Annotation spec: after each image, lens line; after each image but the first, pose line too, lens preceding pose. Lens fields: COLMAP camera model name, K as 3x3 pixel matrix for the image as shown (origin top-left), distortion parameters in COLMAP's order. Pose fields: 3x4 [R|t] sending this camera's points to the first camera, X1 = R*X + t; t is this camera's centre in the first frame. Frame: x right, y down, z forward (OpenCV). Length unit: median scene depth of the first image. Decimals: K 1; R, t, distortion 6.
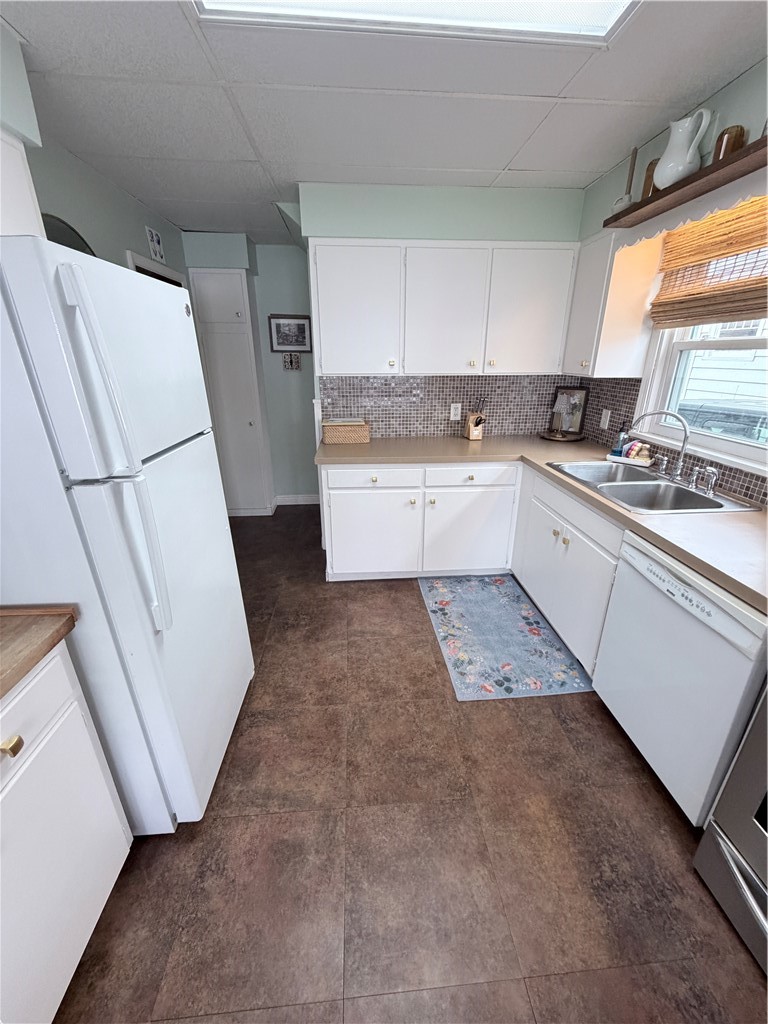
lens RADIAL K [[407.2, 0, 384.0], [0, 407.2, 512.0], [0, 0, 1]] dist [0.002014, 0.000039]
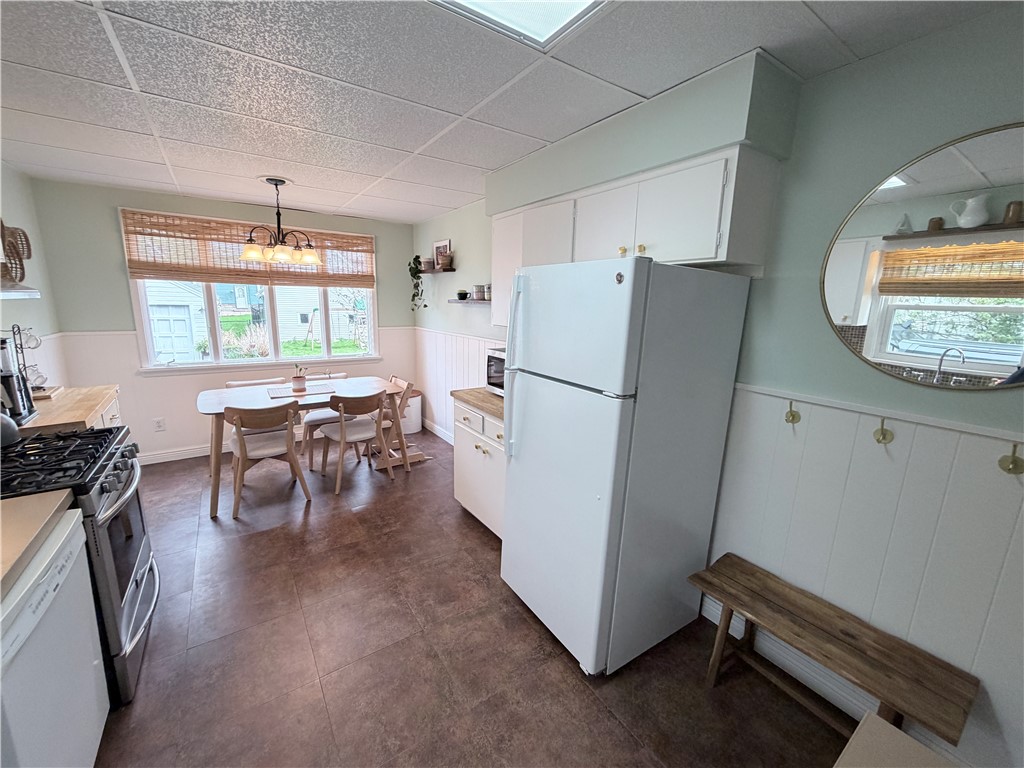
lens RADIAL K [[407.2, 0, 512.0], [0, 407.2, 384.0], [0, 0, 1]] dist [0.002014, 0.000039]
pose [[-0.861843, 0.082029, -0.500497, 0.190948], [-0.205780, 0.845399, 0.492905, -0.501784], [0.463552, 0.527799, -0.711721, 1.207804]]
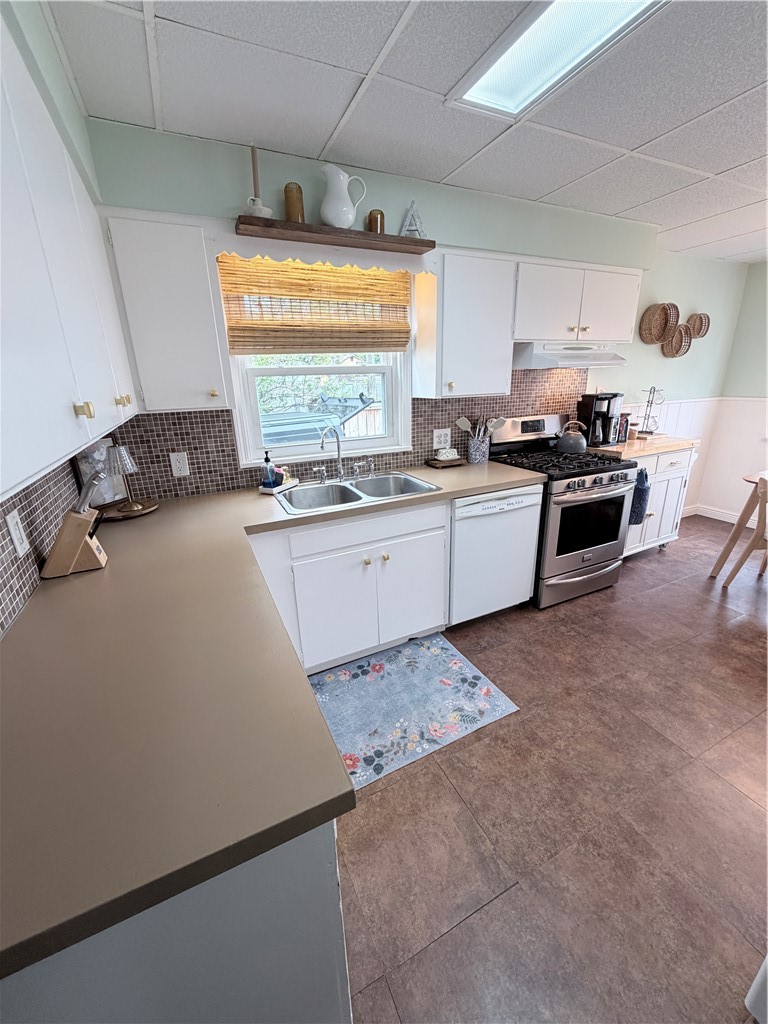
lens RADIAL K [[407.2, 0, 384.0], [0, 407.2, 512.0], [0, 0, 1]] dist [0.002014, 0.000039]
pose [[-0.361573, -0.279472, 0.889472, -0.432490], [0.364336, 0.835807, 0.410714, -0.452951], [-0.858210, 0.472570, -0.200384, 1.189565]]
